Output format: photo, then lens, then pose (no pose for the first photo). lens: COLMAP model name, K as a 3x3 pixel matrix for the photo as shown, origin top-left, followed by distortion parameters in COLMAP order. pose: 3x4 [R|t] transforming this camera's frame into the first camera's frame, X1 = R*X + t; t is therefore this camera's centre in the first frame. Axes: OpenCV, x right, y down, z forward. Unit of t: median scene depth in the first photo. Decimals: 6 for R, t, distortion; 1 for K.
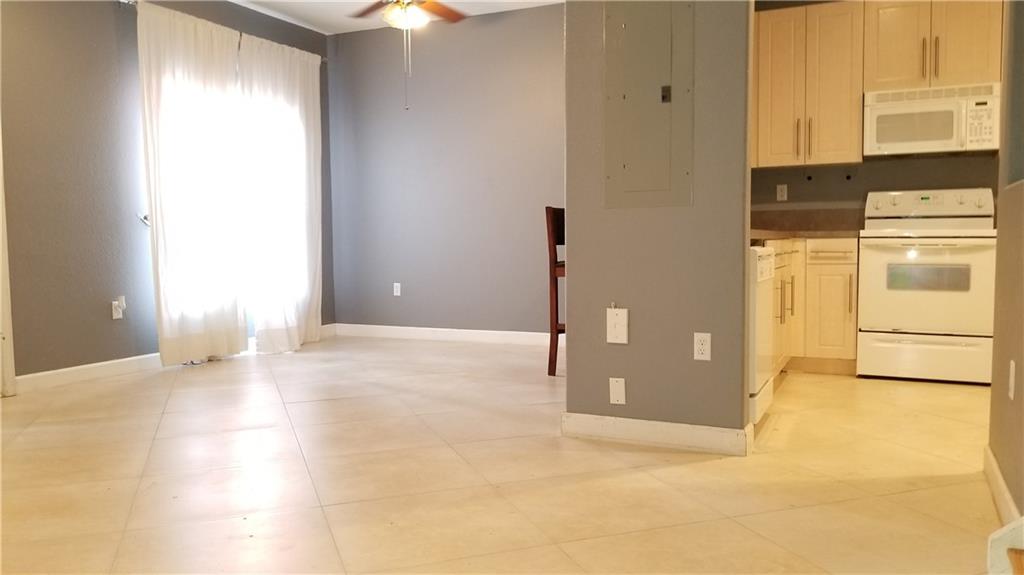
lens RADIAL K [[780.2, 0, 512.0], [0, 780.2, 287.5], [0, 0, 1]] dist [0.007356, 0.003480]
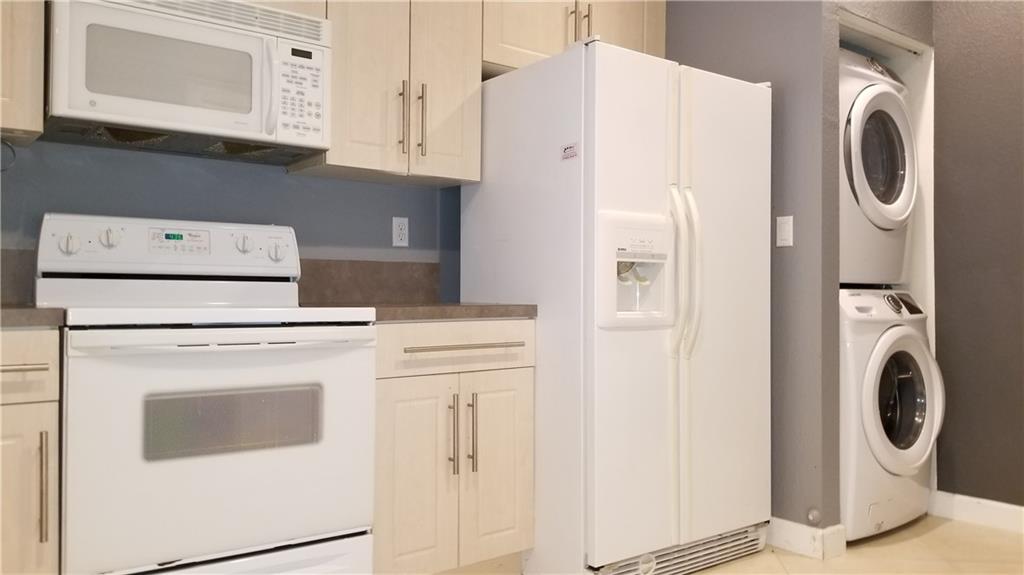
lens RADIAL K [[780.2, 0, 512.0], [0, 780.2, 287.5], [0, 0, 1]] dist [0.007356, 0.003480]
pose [[0.431294, 0.017902, 0.902034, 0.205233], [0.048424, 0.997903, -0.042958, -0.056806], [-0.900911, 0.062208, 0.429523, 0.653368]]
